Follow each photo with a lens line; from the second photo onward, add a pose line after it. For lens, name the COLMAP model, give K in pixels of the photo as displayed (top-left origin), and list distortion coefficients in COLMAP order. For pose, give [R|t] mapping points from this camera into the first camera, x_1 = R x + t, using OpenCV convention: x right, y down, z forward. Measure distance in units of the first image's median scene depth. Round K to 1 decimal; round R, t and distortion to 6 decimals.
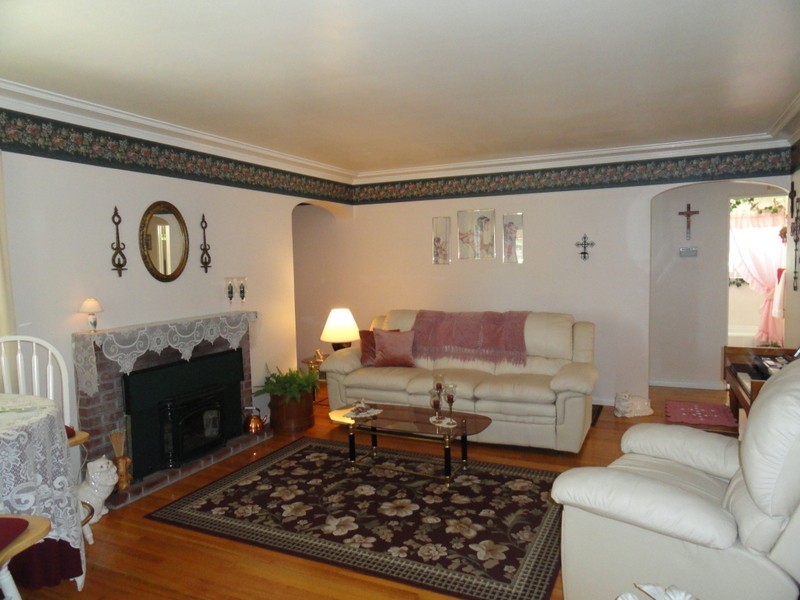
lens RADIAL K [[560.2, 0, 406.3], [0, 560.2, 297.0], [0, 0, 1]] dist [0.031553, -0.007881]
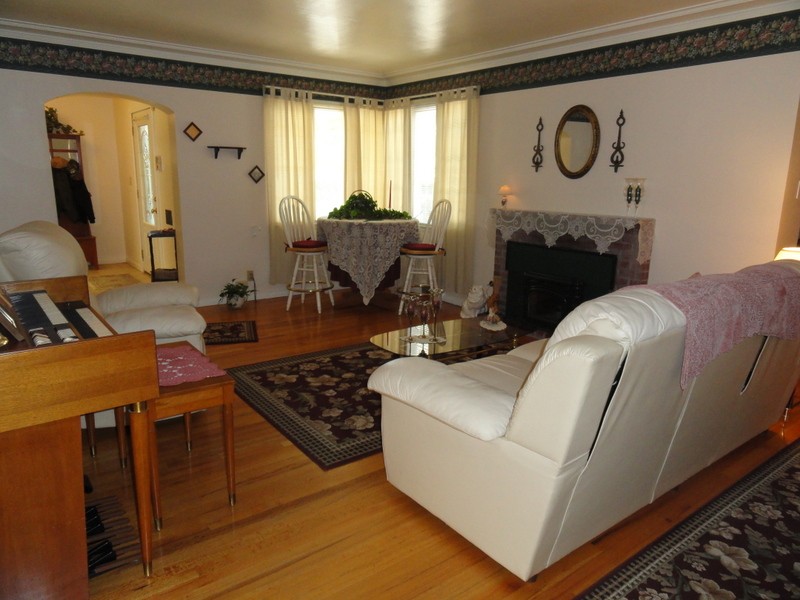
lens RADIAL K [[560.2, 0, 406.3], [0, 560.2, 297.0], [0, 0, 1]] dist [0.031553, -0.007881]
pose [[-0.455315, 0.227738, -0.860711, 0.925126], [-0.048950, 0.958867, 0.279603, -0.118038], [0.888984, 0.169439, -0.425439, 1.457656]]
